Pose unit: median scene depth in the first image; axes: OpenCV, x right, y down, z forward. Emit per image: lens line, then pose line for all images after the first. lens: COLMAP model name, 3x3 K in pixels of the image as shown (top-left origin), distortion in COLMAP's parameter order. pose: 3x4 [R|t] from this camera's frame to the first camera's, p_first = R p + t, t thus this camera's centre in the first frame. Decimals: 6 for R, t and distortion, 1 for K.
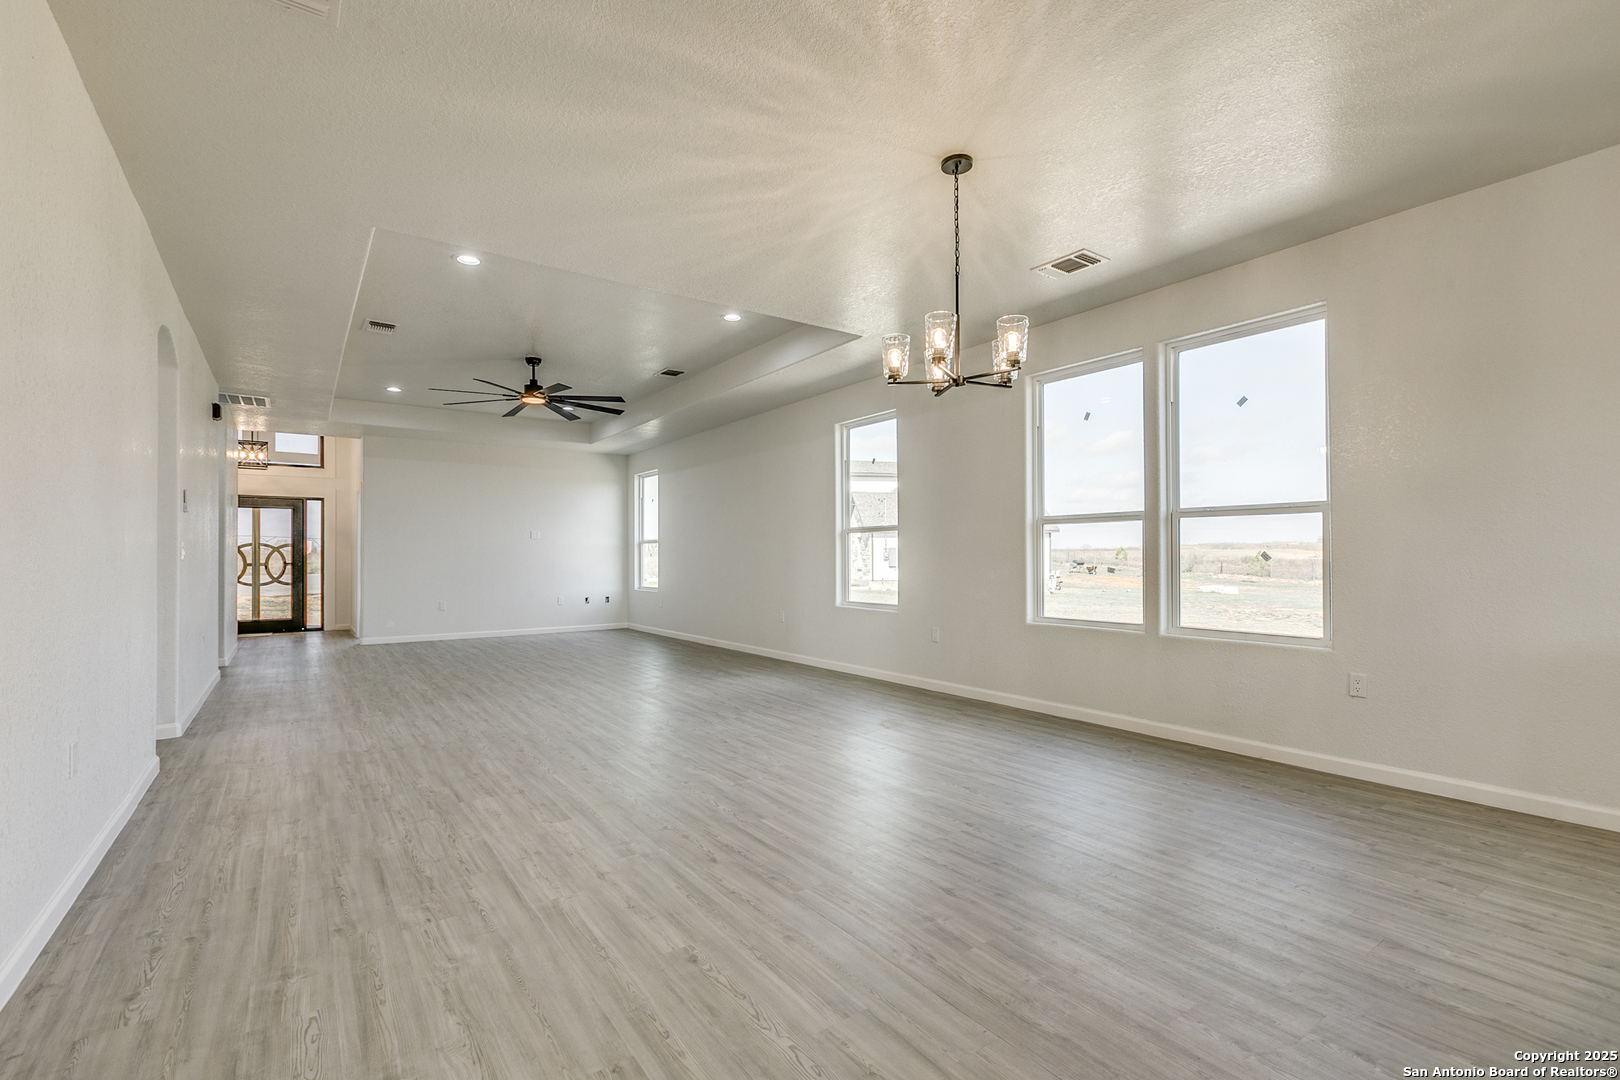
lens RADIAL K [[734.7, 0, 823.2], [0, 734.7, 556.6], [0, 0, 1]] dist [-0.005076, 0.002905]
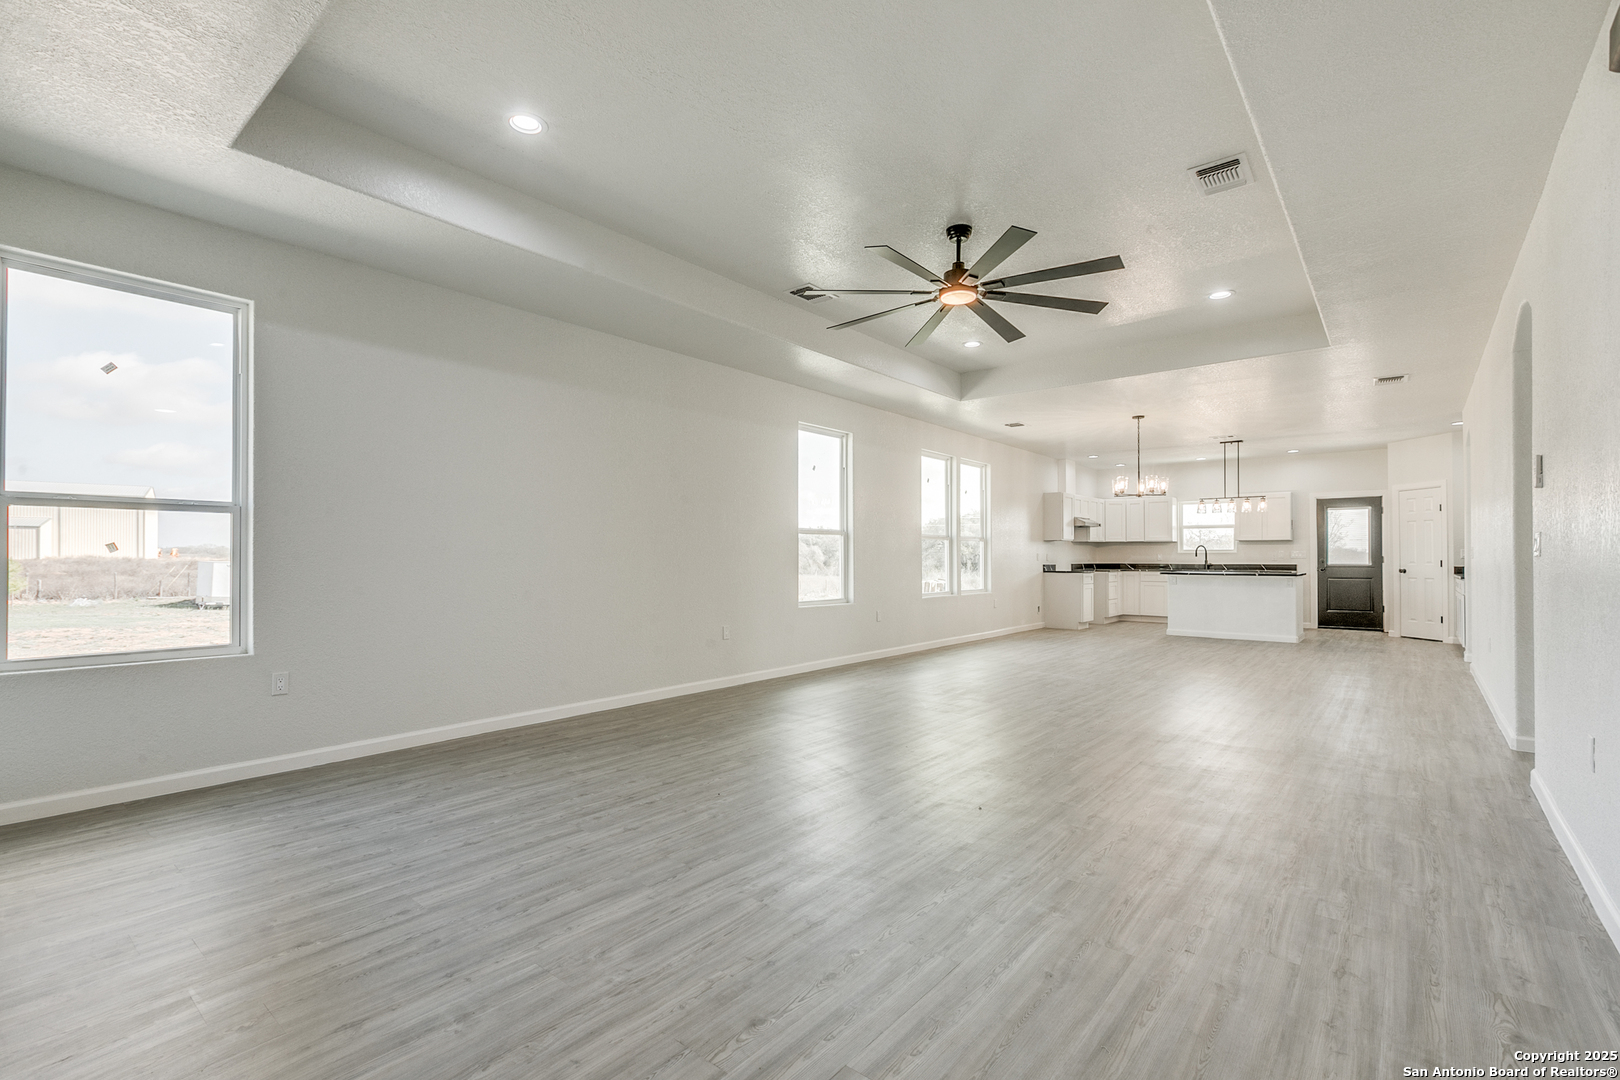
lens RADIAL K [[734.7, 0, 790.9], [0, 734.7, 546.4], [0, 0, 1]] dist [-0.005076, 0.002905]
pose [[-0.246503, 0.019733, 0.968941, -0.663958], [0.000531, 0.999795, -0.020226, 0.003845], [-0.969142, -0.004471, -0.246463, 0.905444]]
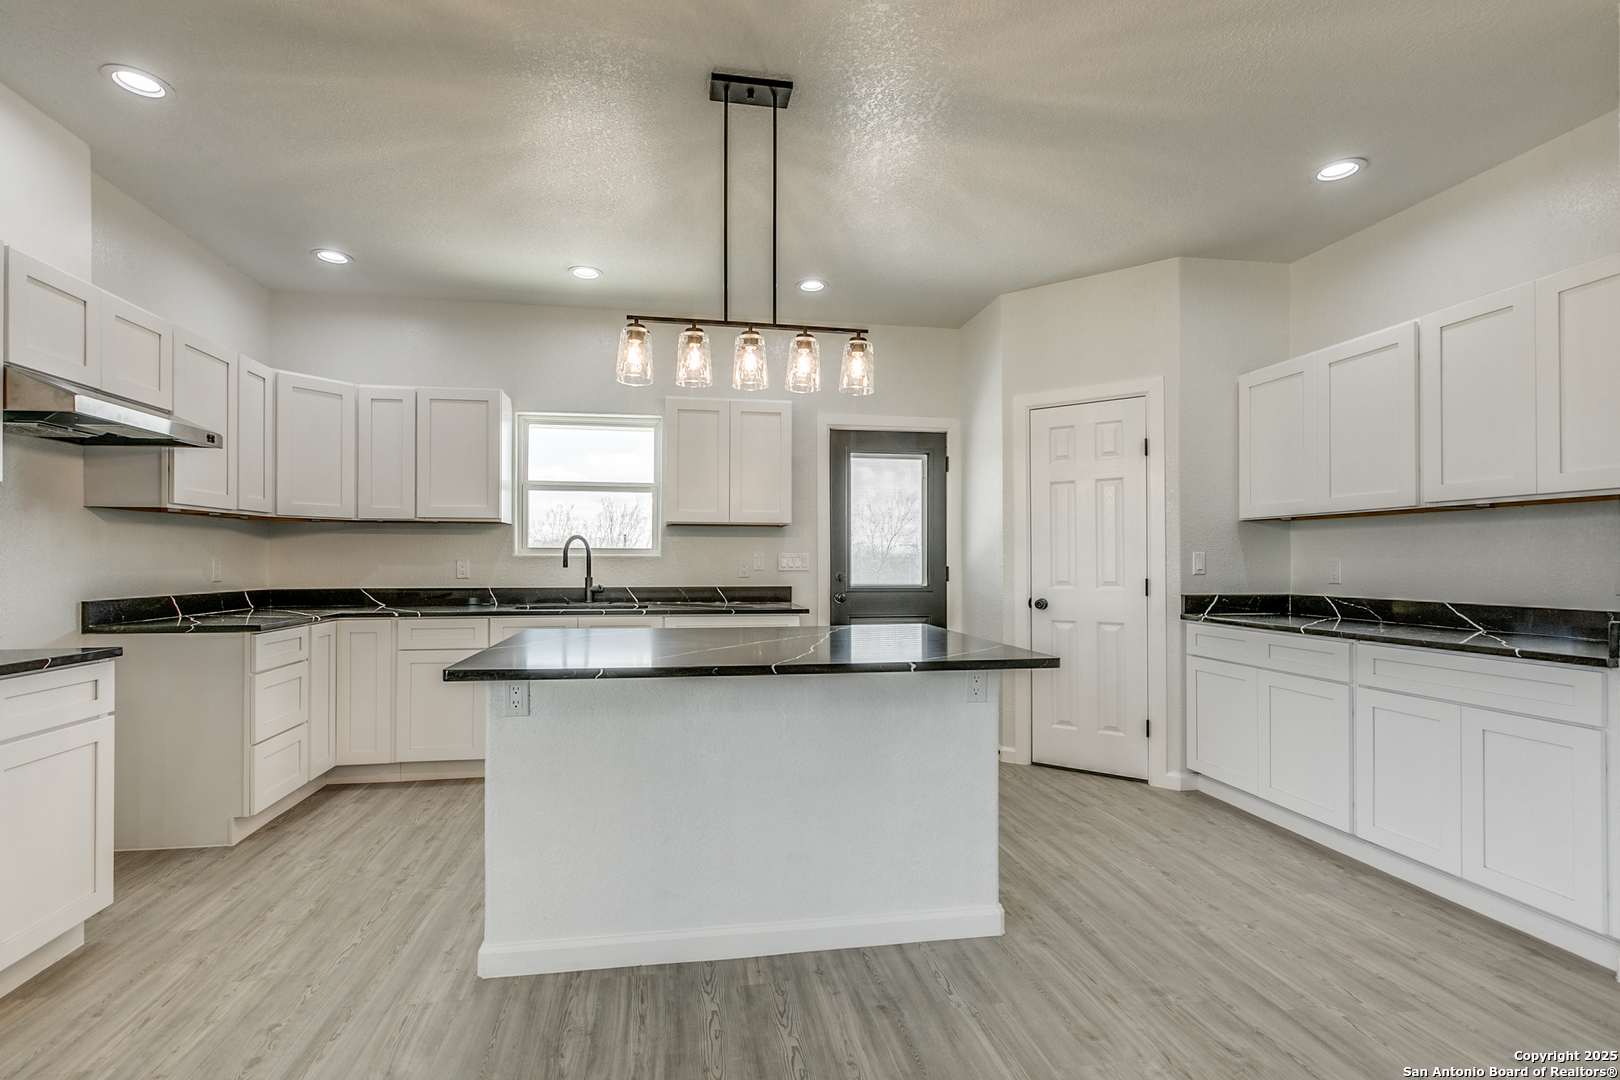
lens RADIAL K [[743.8, 0, 795.2], [0, 743.8, 552.8], [0, 0, 1]] dist [0.002080, -0.001026]
pose [[-0.896854, 0.008289, 0.442250, 0.061486], [0.002205, 0.999896, -0.014271, -0.005673], [-0.442322, -0.011824, -0.896778, 0.261712]]
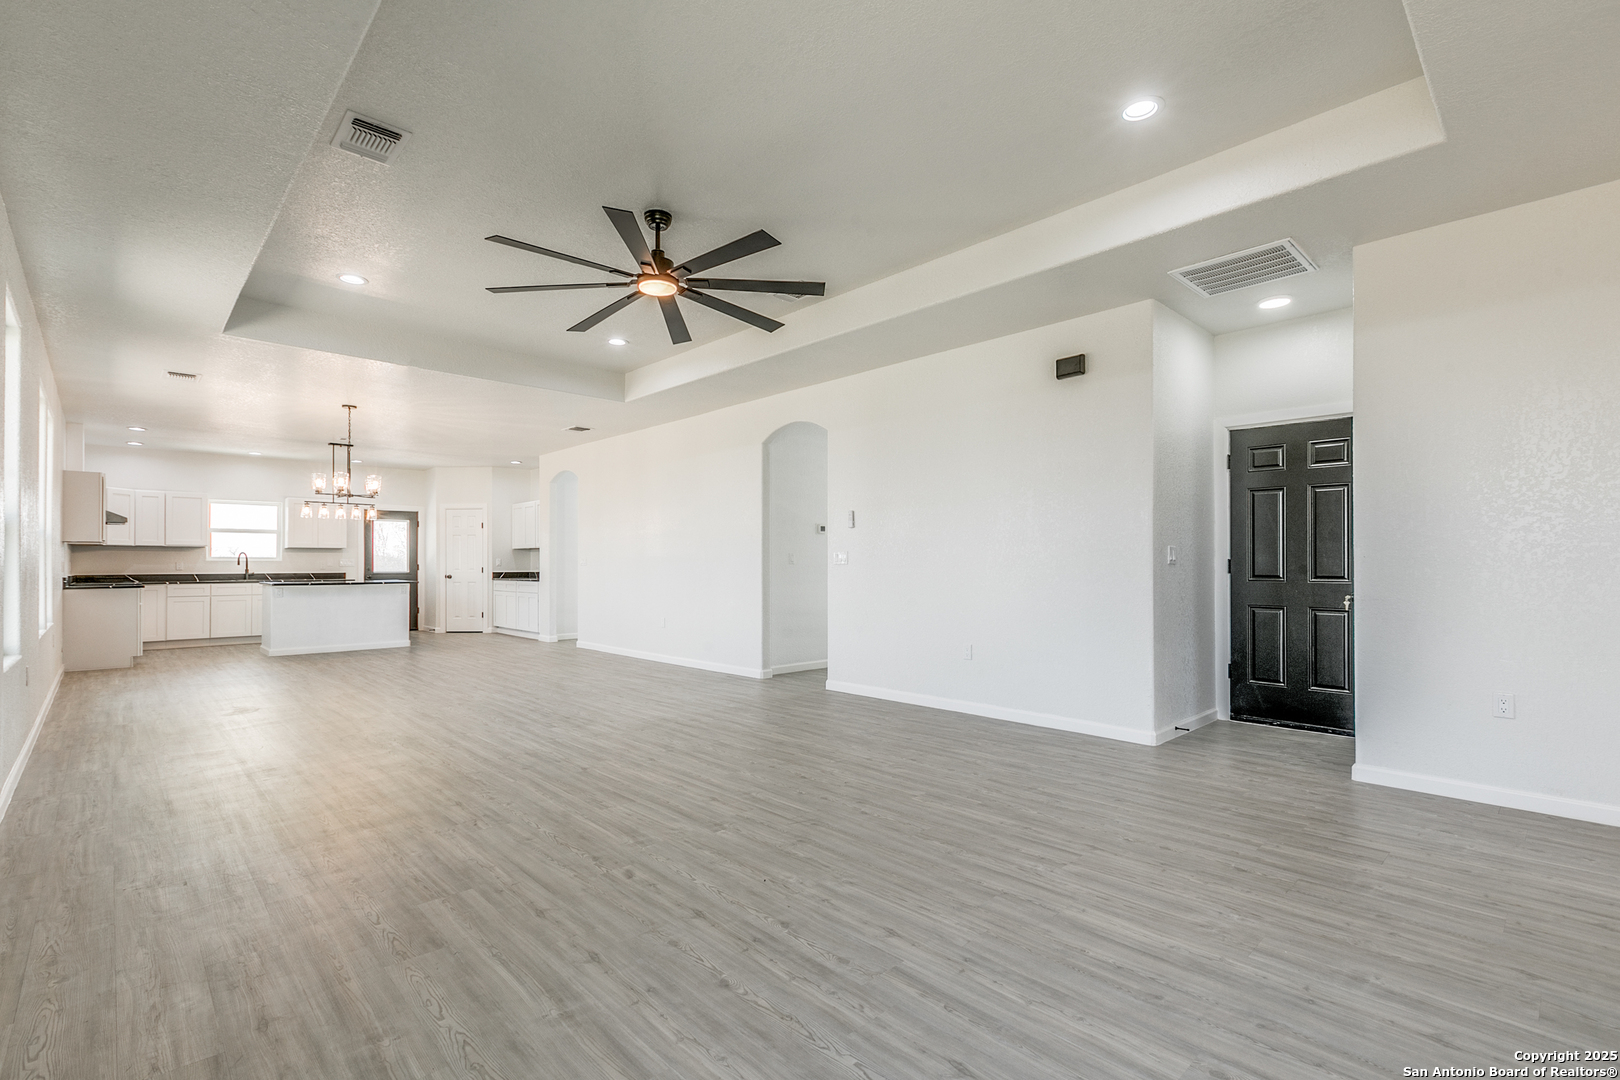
lens RADIAL K [[734.7, 0, 813.9], [0, 734.7, 546.6], [0, 0, 1]] dist [-0.005076, 0.002905]
pose [[-0.989988, 0.004240, -0.141088, -0.305053], [0.007742, 0.999675, -0.024284, 0.002152], [0.140939, -0.025134, -0.989699, 1.111060]]
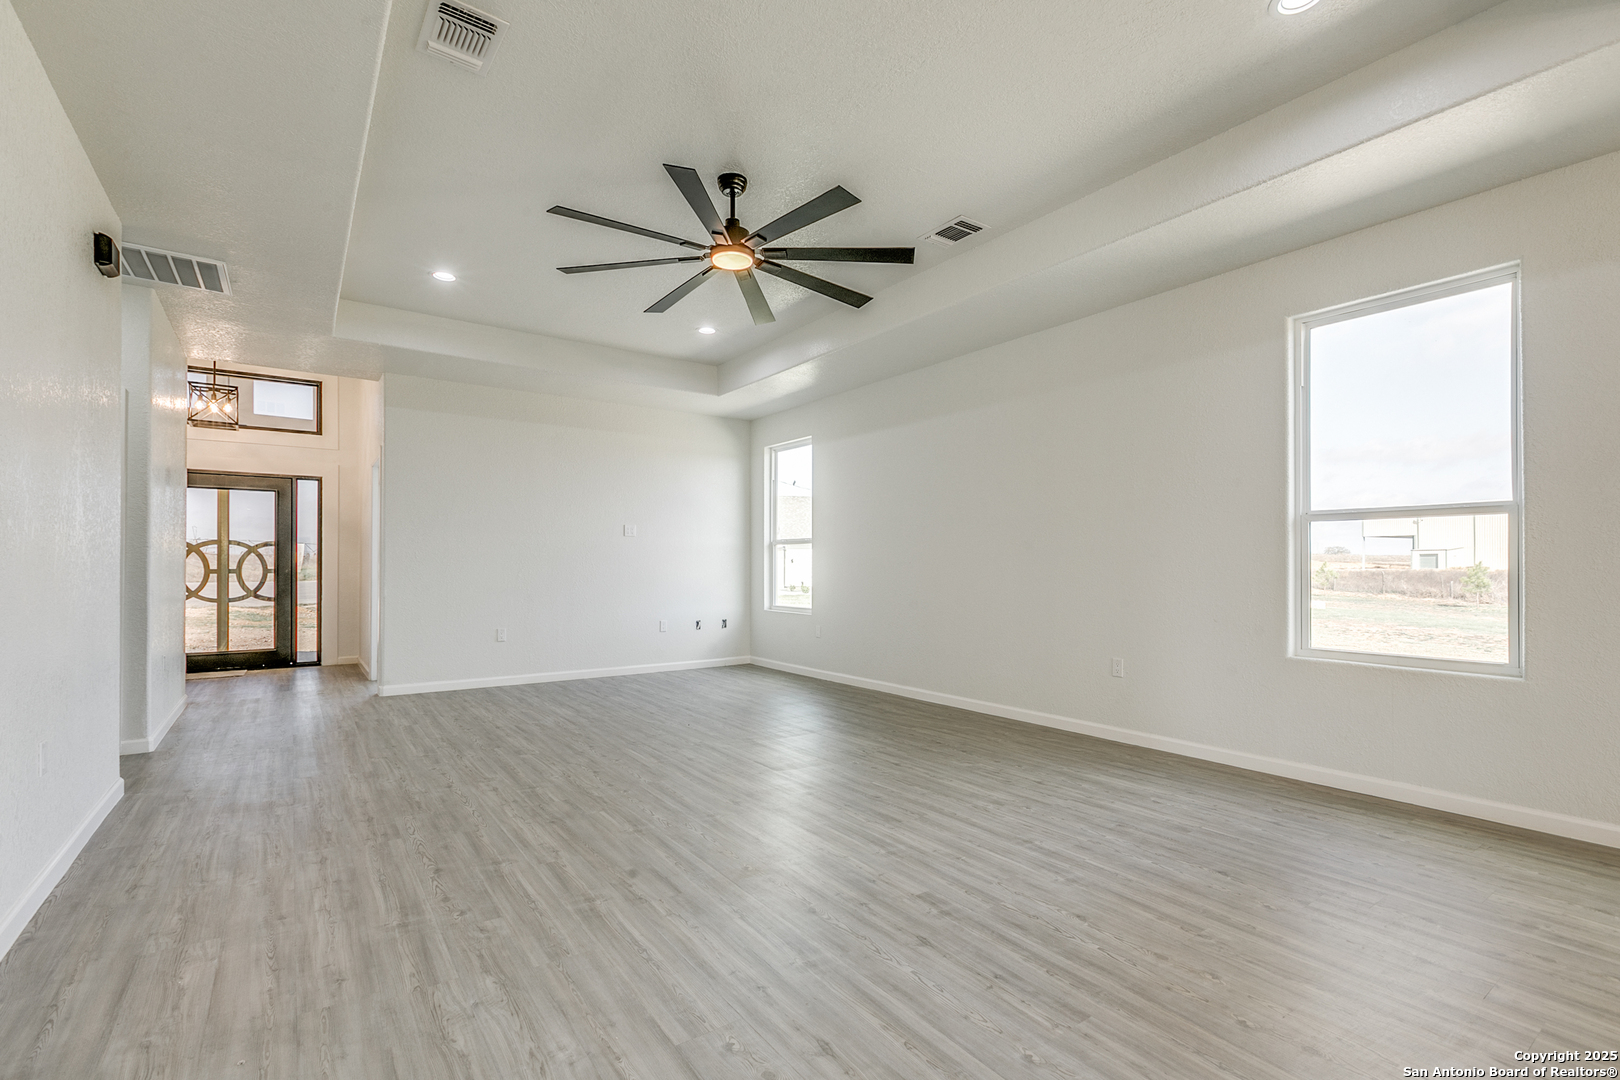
lens RADIAL K [[734.7, 0, 817.5], [0, 734.7, 567.5], [0, 0, 1]] dist [-0.005076, 0.002905]
pose [[0.999982, 0.005652, 0.001851, -0.236076], [-0.005661, 0.999972, 0.004846, 0.000795], [-0.001823, -0.004856, 0.999987, 0.338737]]
